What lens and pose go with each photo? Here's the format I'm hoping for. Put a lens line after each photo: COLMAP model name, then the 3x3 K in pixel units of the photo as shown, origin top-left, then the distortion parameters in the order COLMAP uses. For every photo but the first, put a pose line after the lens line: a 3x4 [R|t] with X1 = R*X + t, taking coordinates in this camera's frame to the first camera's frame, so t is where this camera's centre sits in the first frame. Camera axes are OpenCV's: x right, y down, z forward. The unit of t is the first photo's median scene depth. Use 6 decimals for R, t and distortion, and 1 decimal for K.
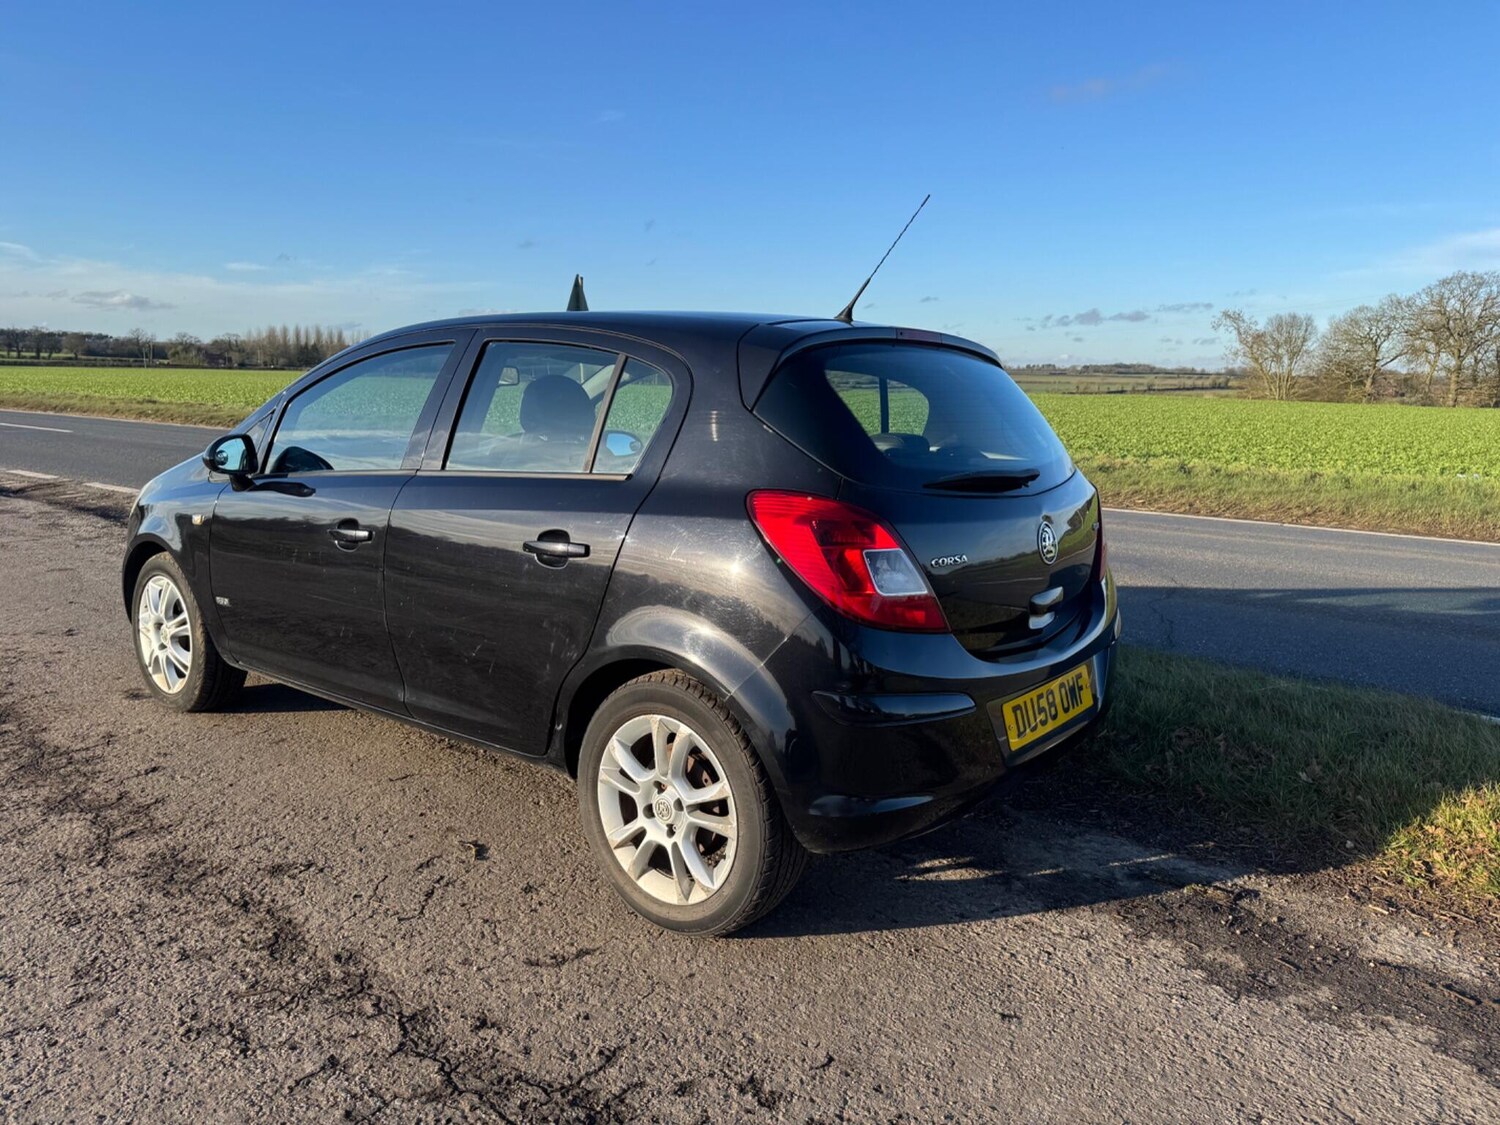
lens RADIAL K [[1052.5, 0, 719.4], [0, 1052.5, 563.9], [0, 0, 1]] dist [0.006968, -0.007089]
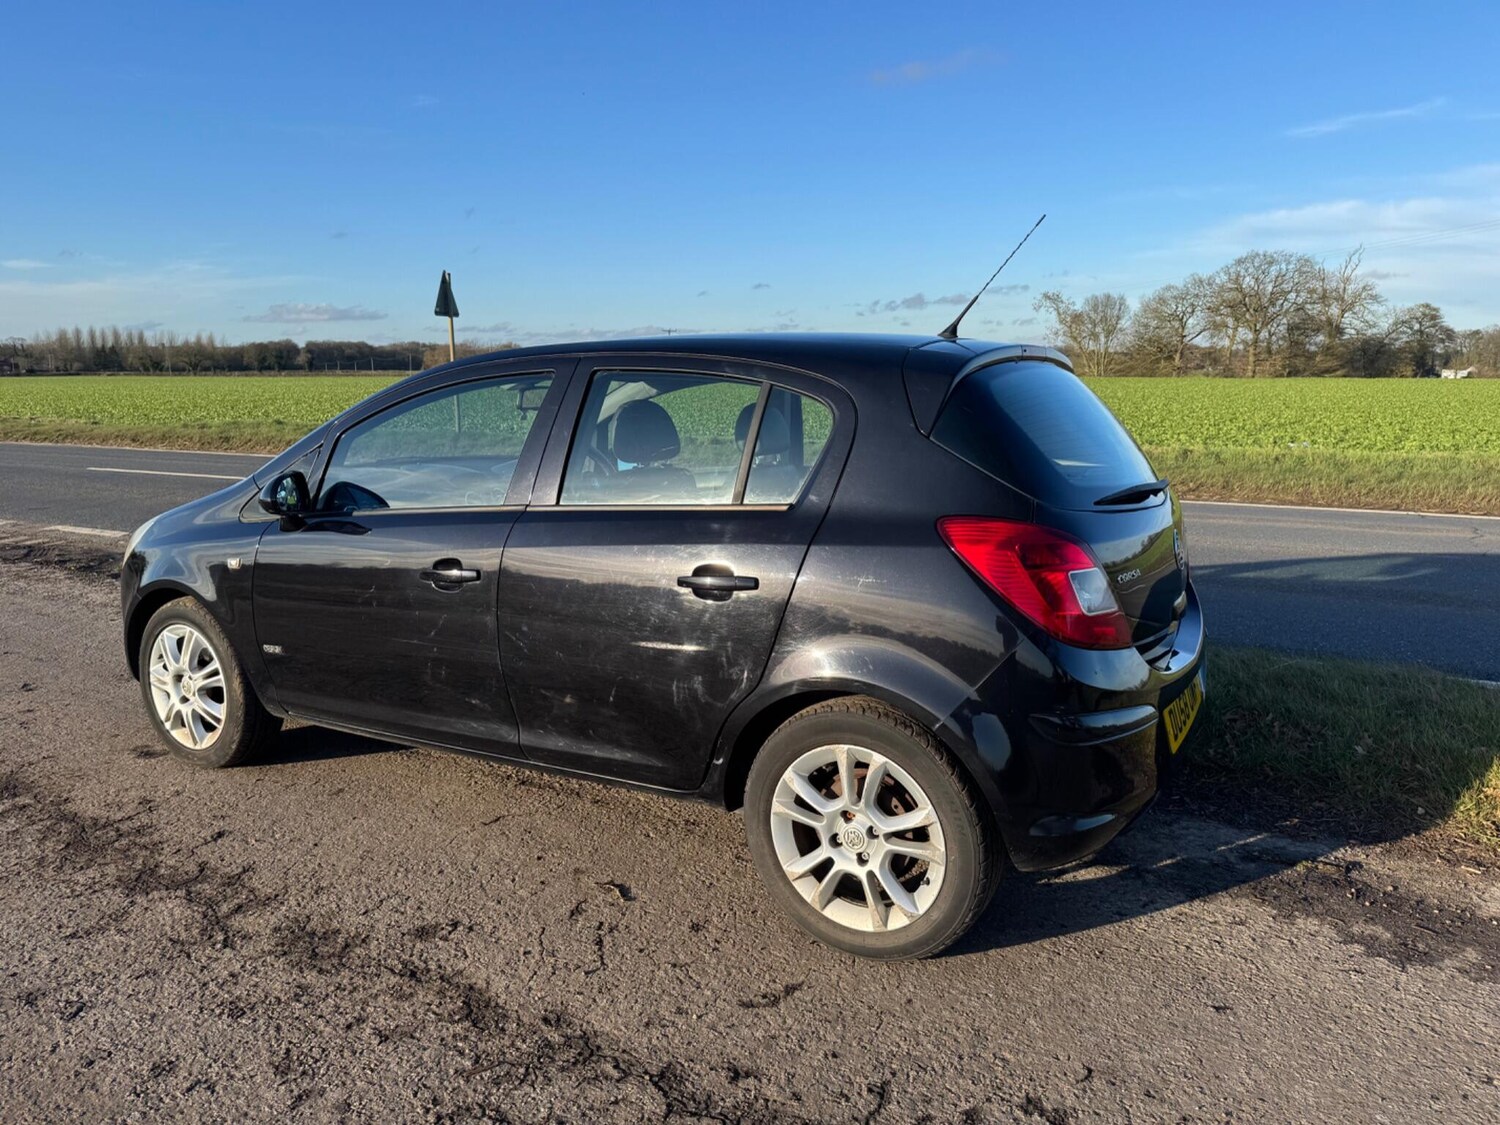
lens RADIAL K [[1051.7, 0, 707.9], [0, 1051.7, 578.5], [0, 0, 1]] dist [0.021382, -0.027183]
pose [[0.990035, -0.055416, 0.129459, -0.272224], [0.052575, 0.998297, 0.025265, -0.040986], [-0.130638, -0.018207, 0.991263, 0.024810]]
